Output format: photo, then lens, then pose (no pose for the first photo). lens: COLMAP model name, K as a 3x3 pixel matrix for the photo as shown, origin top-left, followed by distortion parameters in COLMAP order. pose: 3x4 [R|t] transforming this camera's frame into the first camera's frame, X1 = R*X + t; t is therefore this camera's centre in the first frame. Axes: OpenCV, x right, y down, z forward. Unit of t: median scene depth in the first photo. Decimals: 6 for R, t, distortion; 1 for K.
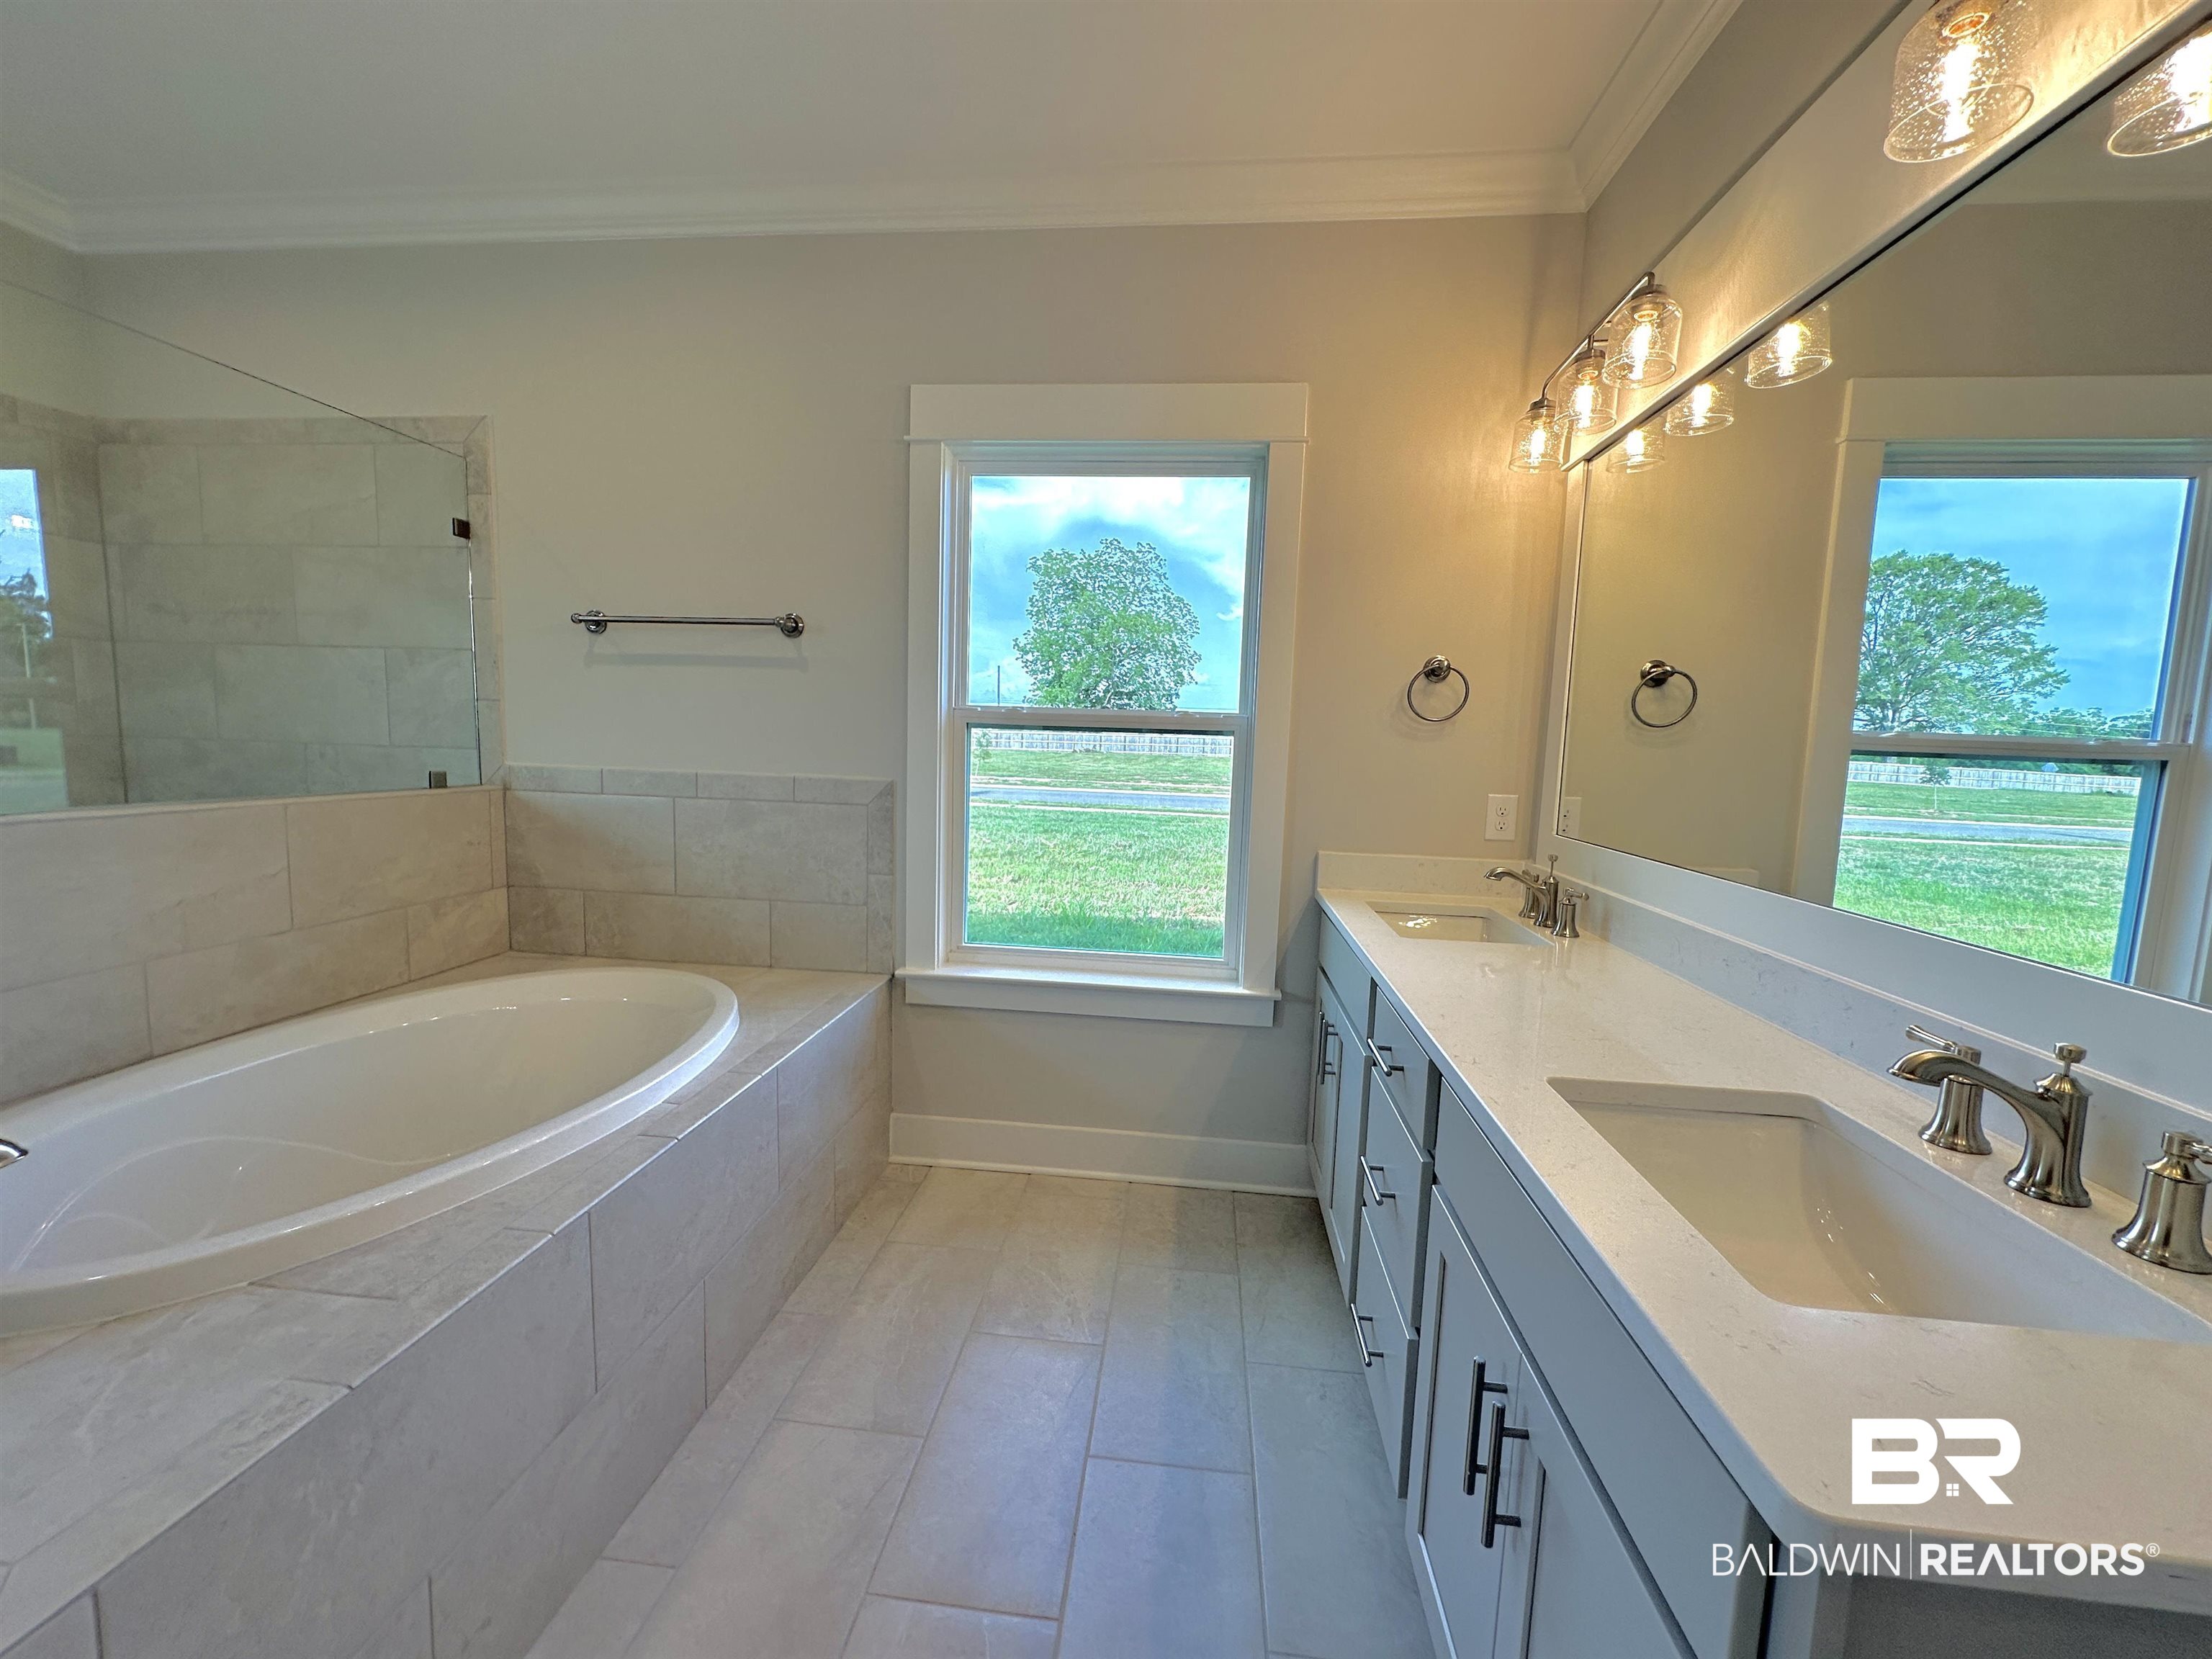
lens RADIAL K [[881.5, 0, 1104.3], [0, 881.5, 829.6], [0, 0, 1]] dist [-0.002731, 0.001039]
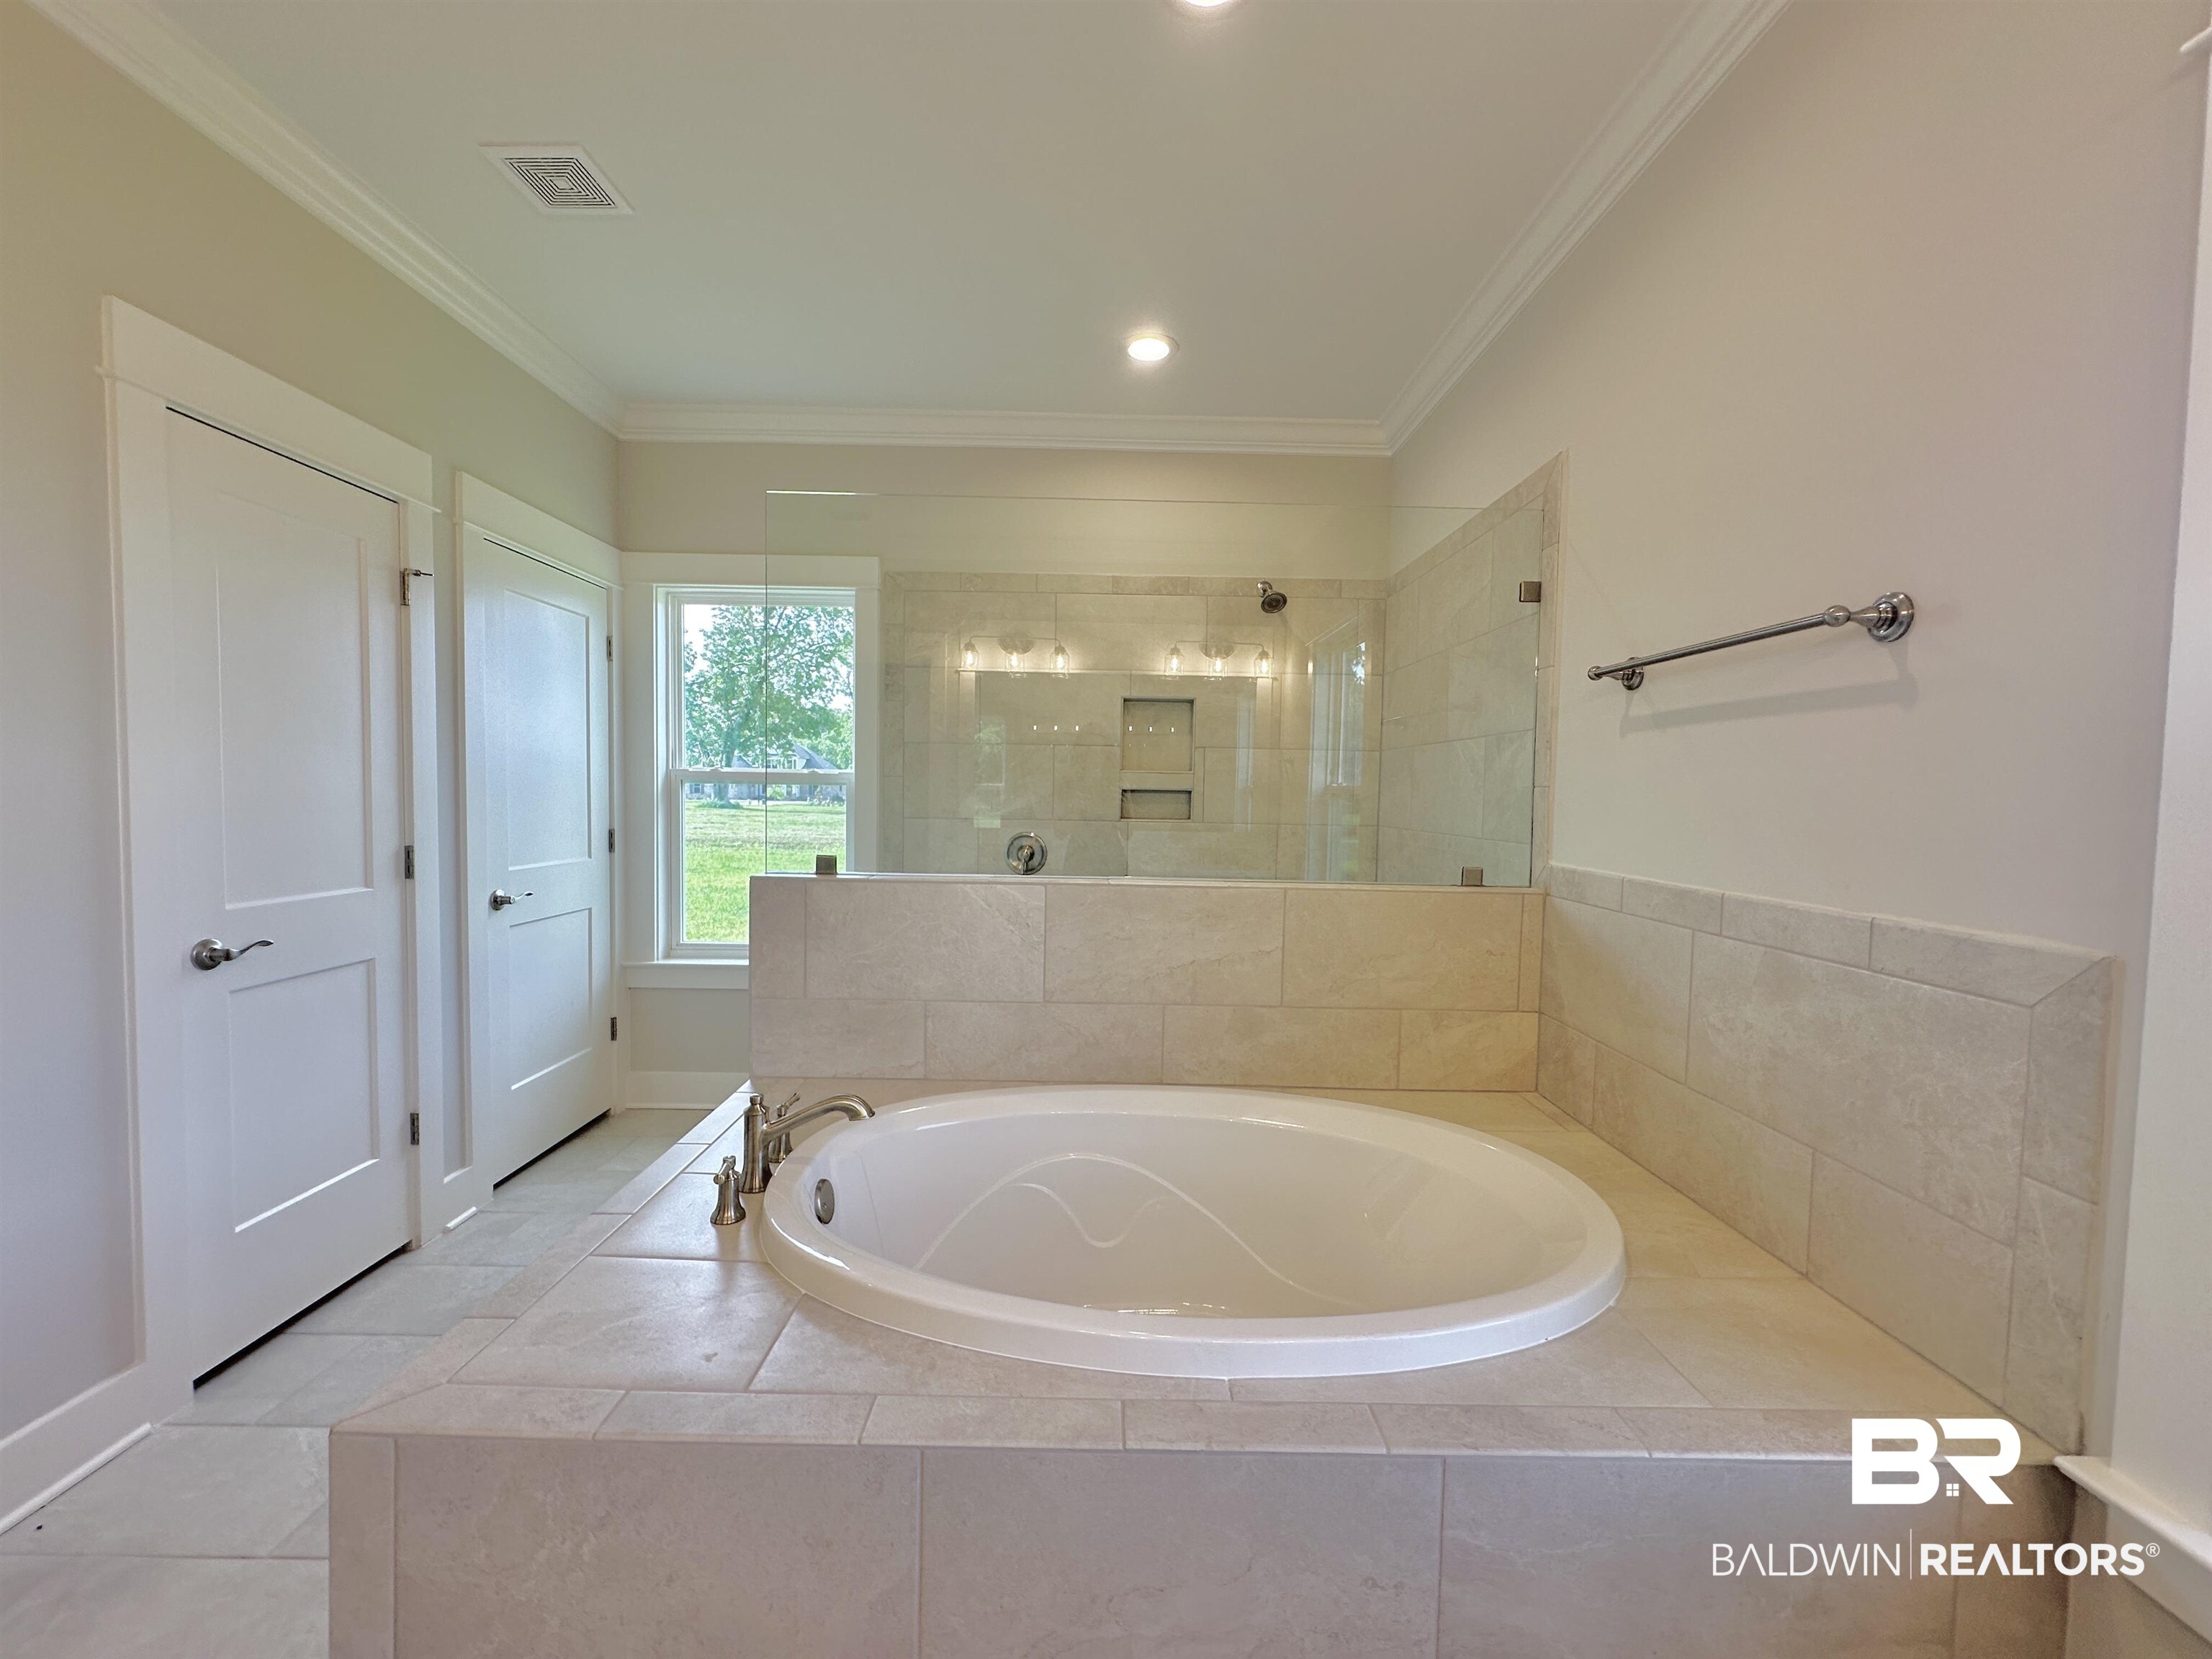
lens RADIAL K [[881.5, 0, 1102.2], [0, 881.5, 828.6], [0, 0, 1]] dist [-0.002731, 0.001039]
pose [[0.112196, 0.013207, -0.993598, 0.089813], [-0.120543, 0.992708, -0.000417, -0.058008], [0.986348, 0.119818, 0.112970, 0.509472]]
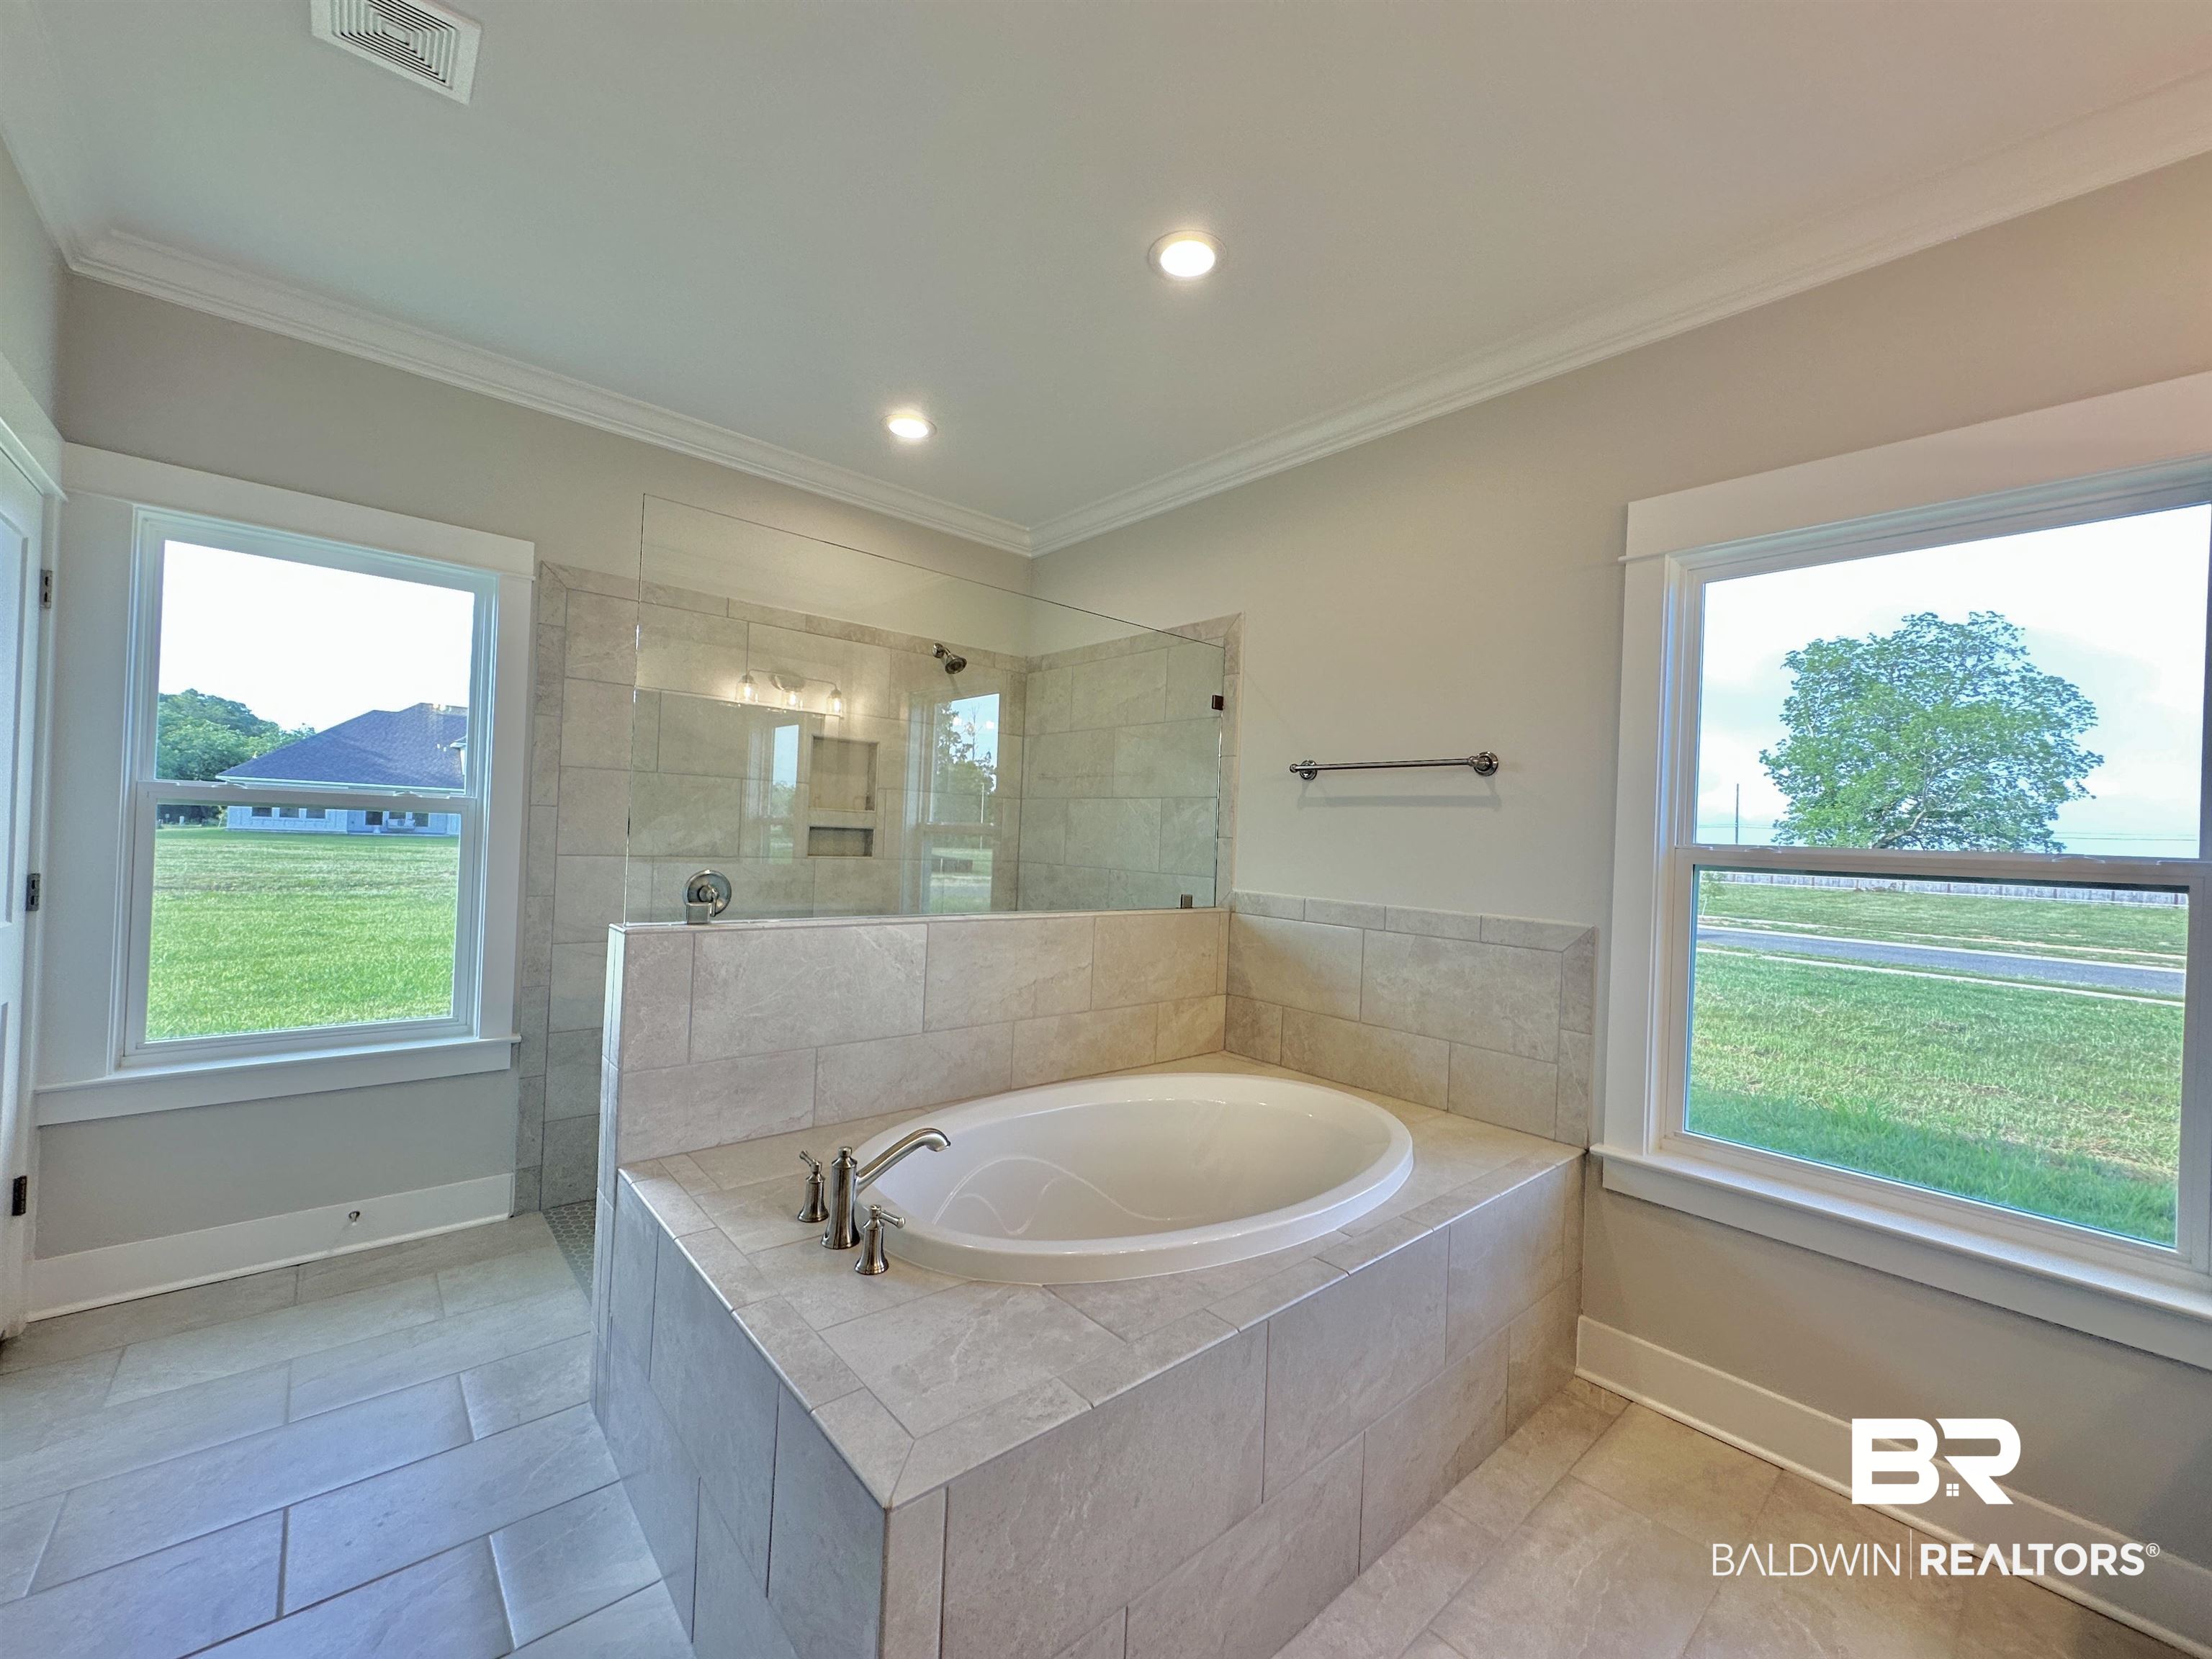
lens RADIAL K [[881.5, 0, 1102.5], [0, 881.5, 829.4], [0, 0, 1]] dist [-0.002731, 0.001039]
pose [[0.736824, -0.006179, -0.676056, -0.002077], [-0.090084, 0.990145, -0.107231, -0.012912], [0.670056, 0.139912, 0.729006, -0.001610]]
